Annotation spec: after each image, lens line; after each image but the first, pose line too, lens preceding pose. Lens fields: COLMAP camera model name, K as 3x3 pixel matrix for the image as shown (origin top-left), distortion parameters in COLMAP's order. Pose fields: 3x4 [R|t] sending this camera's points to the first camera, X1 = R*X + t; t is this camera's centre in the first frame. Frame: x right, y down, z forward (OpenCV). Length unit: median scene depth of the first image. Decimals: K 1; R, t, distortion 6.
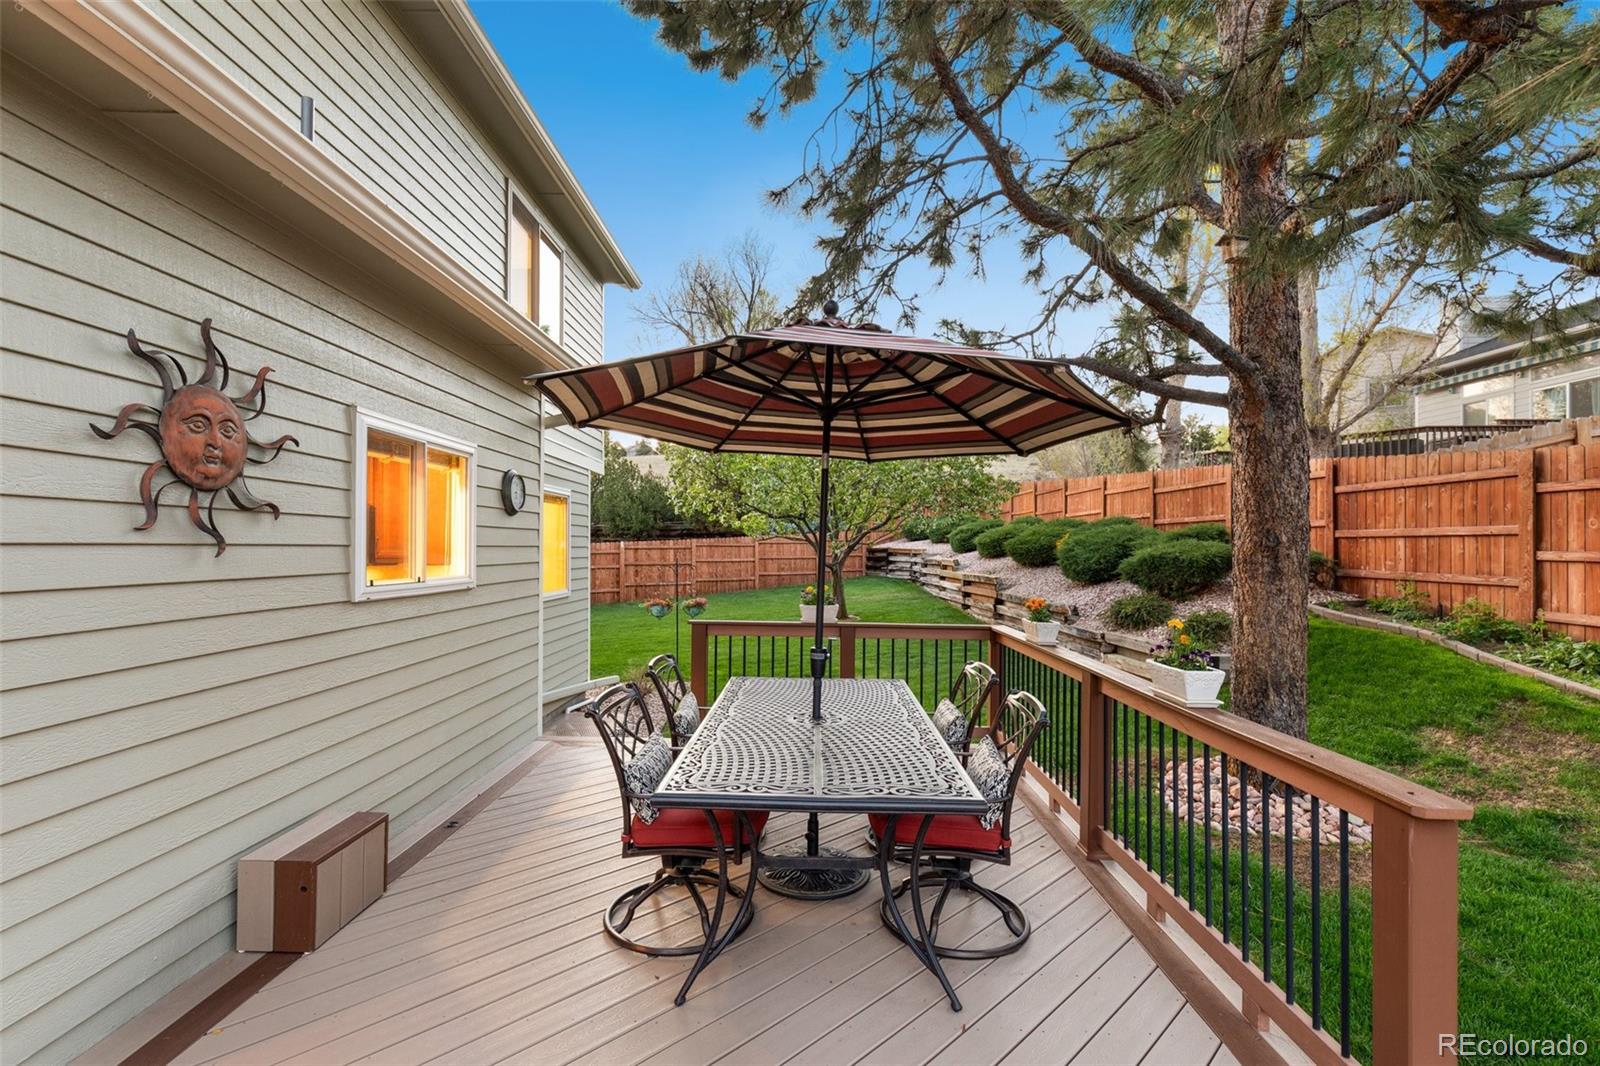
lens RADIAL K [[720.9, 0, 812.0], [0, 720.9, 541.2], [0, 0, 1]] dist [0.005493, -0.000327]
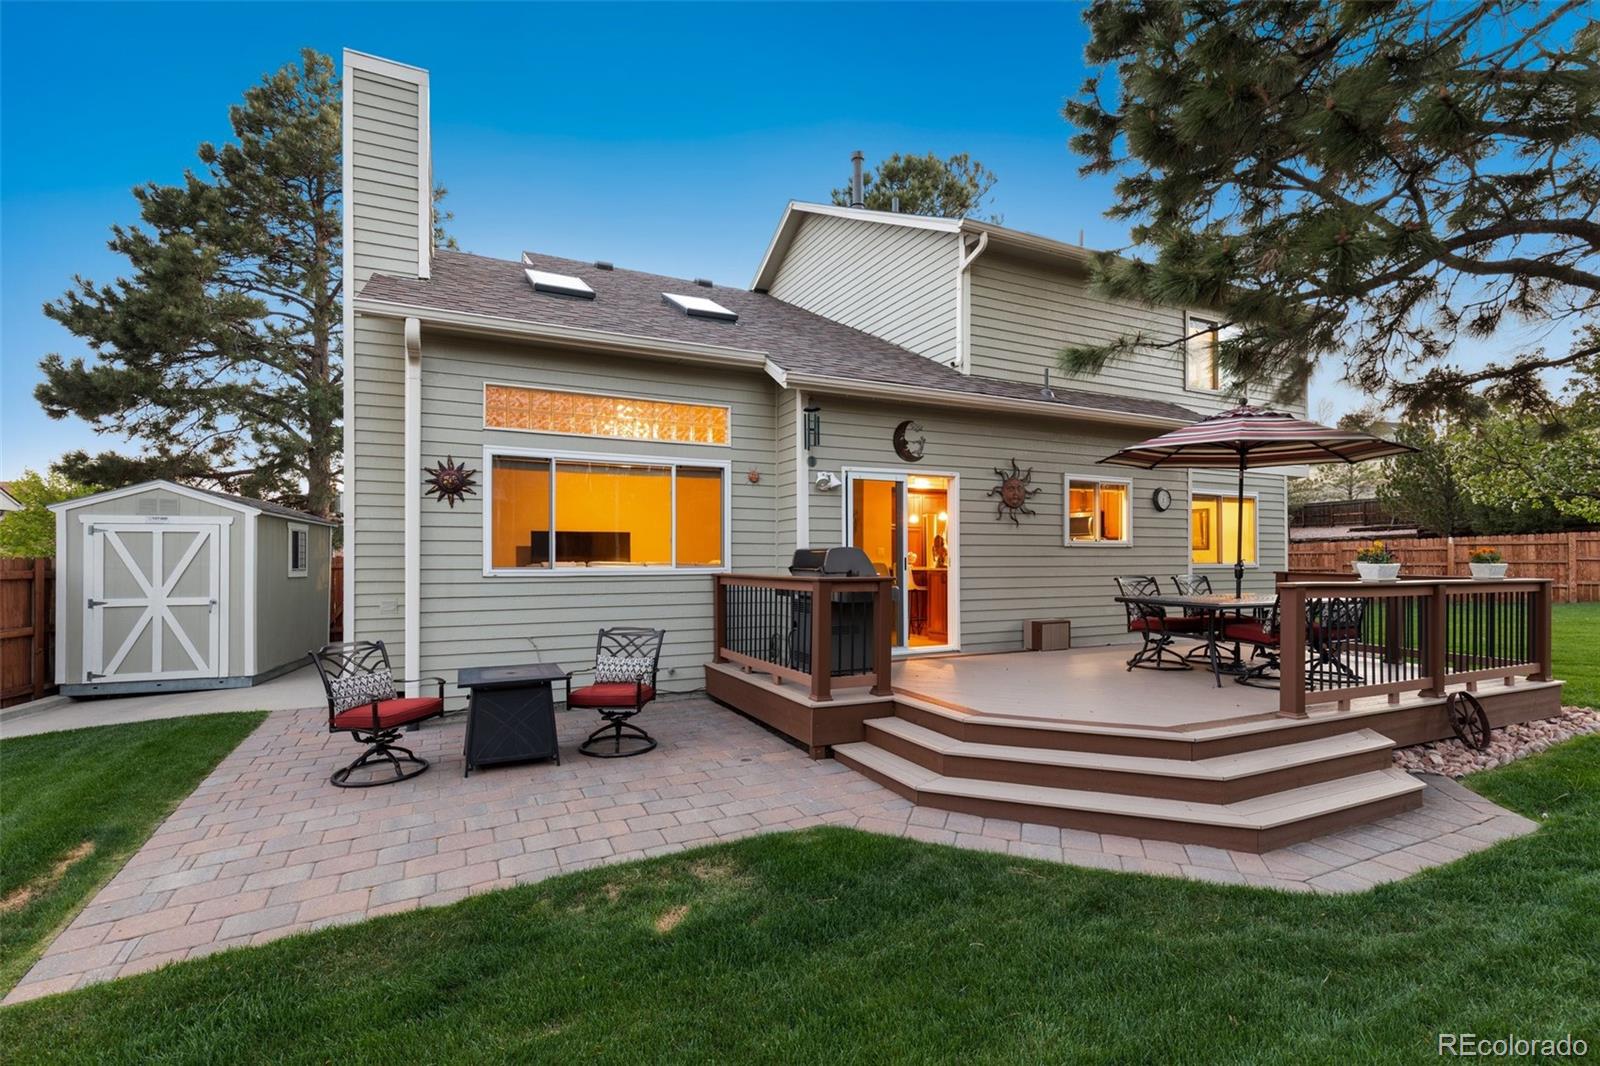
lens RADIAL K [[720.9, 0, 788.3], [0, 720.9, 555.1], [0, 0, 1]] dist [0.005493, -0.000327]
pose [[0.431599, -0.006996, -0.902038, 1.345014], [0.010523, 0.999941, -0.002720, 0.114075], [0.902004, -0.008318, 0.431648, -1.086040]]
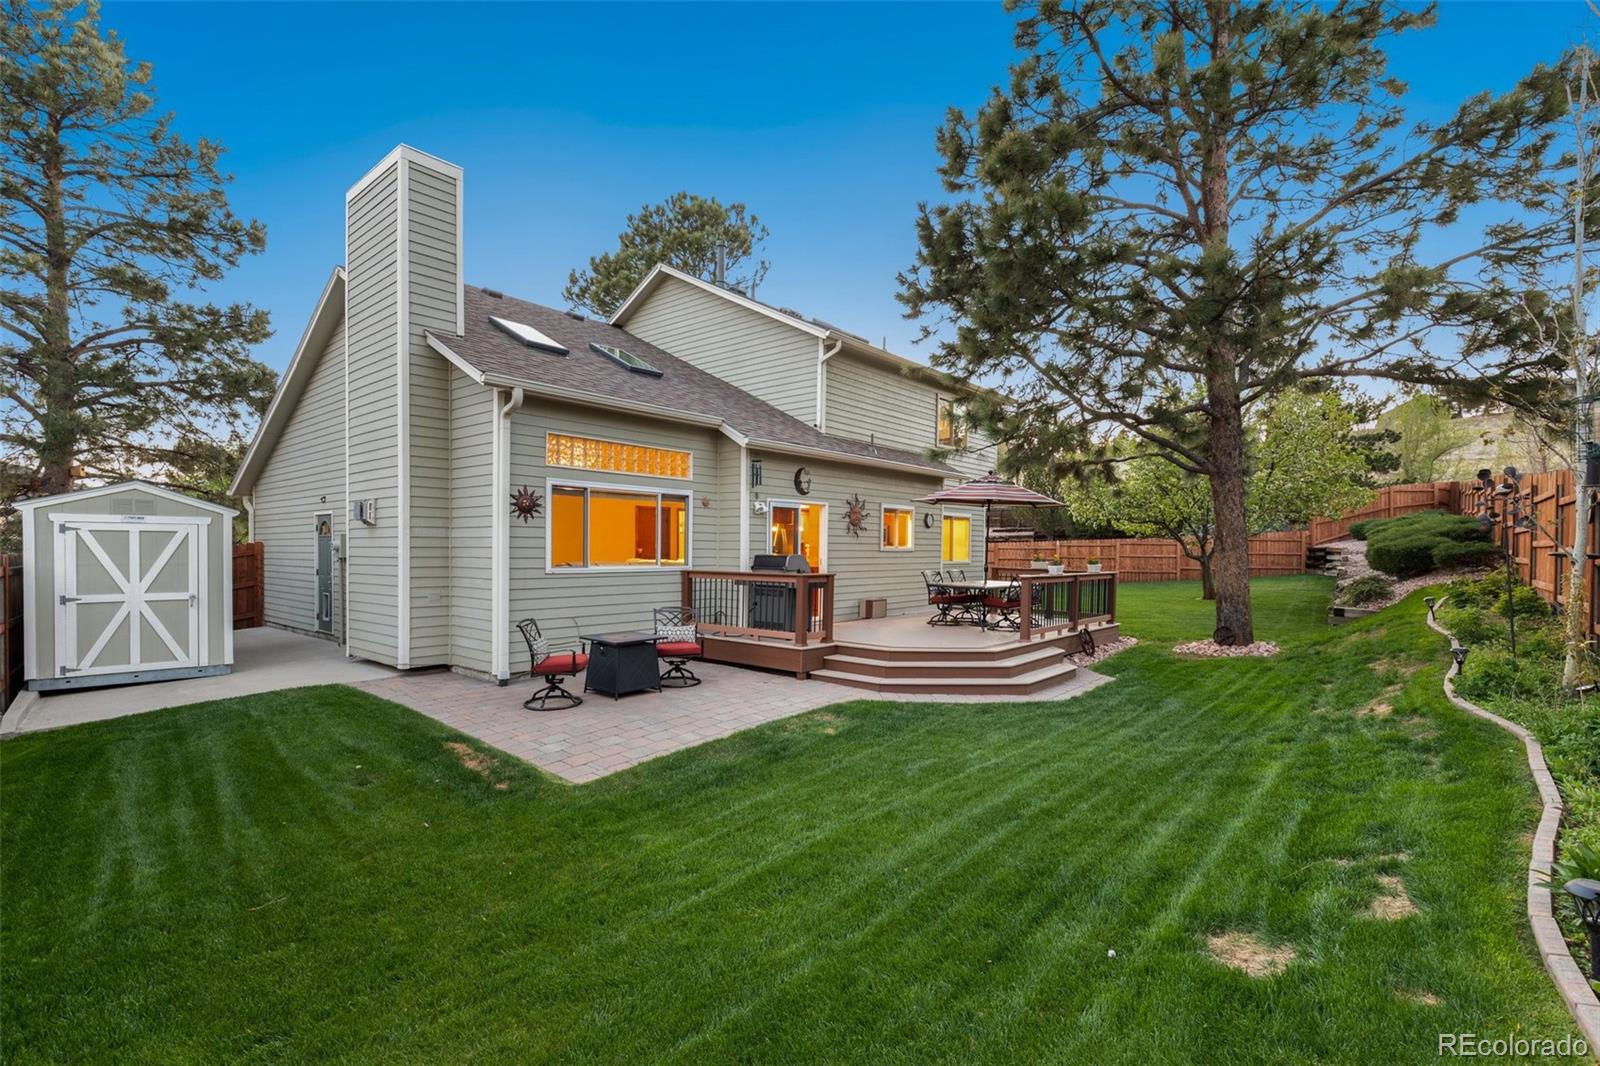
lens RADIAL K [[720.9, 0, 798.3], [0, 720.9, 565.6], [0, 0, 1]] dist [0.005493, -0.000327]
pose [[0.757919, 0.020397, -0.652029, 1.696933], [-0.001345, 0.999558, 0.029705, 0.046887], [0.652347, -0.021637, 0.757612, -2.431333]]
